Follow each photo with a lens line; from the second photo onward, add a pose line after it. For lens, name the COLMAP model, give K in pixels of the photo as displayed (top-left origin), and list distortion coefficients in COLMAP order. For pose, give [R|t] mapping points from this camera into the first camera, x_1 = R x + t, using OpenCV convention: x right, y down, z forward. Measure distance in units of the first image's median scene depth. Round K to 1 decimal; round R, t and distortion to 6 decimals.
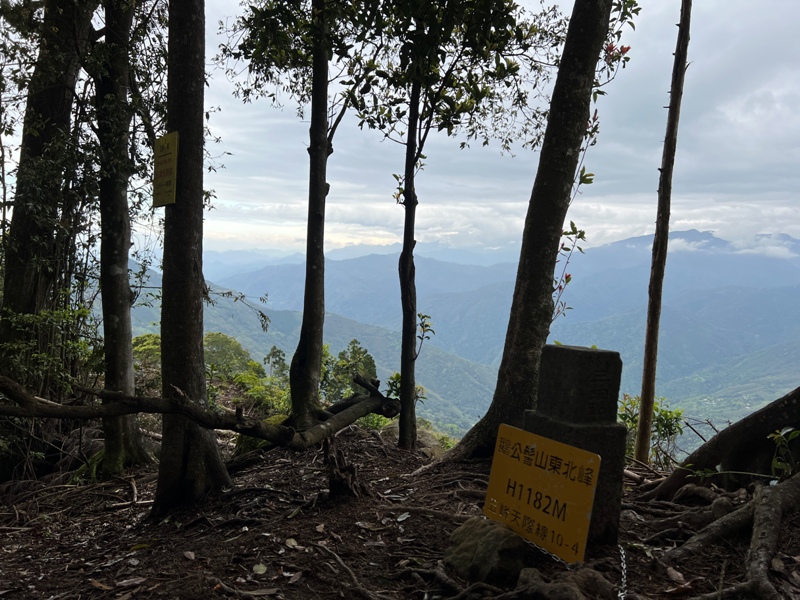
lens RADIAL K [[600.1, 0, 401.8], [0, 600.1, 305.7], [0, 0, 1]] dist [0.067974, -0.081381]
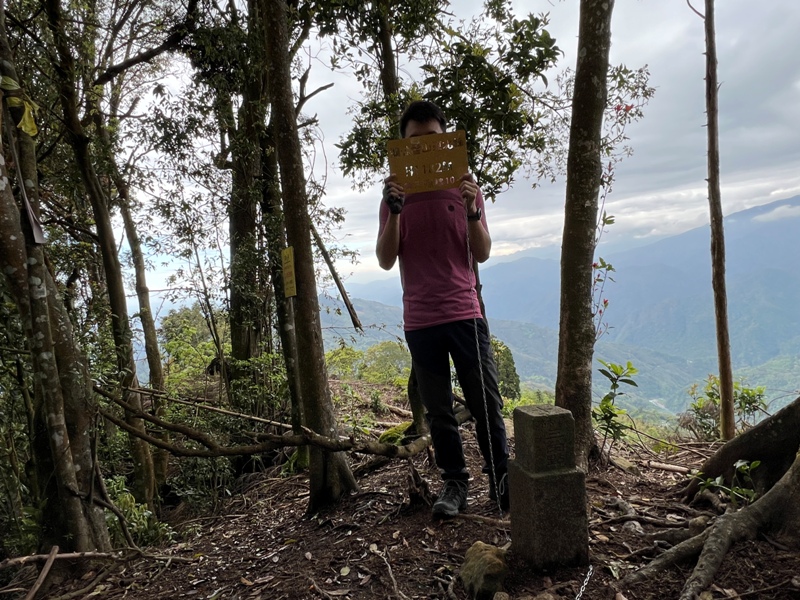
lens RADIAL K [[472.2, 0, 400.0], [0, 472.2, 300.0], [0, 0, 1]] dist [-0.000053, 0.000794]
pose [[0.954579, -0.133324, -0.266465, 0.157854], [0.128469, 0.991072, -0.035652, -0.083059], [0.268840, -0.000200, 0.963185, -0.021435]]
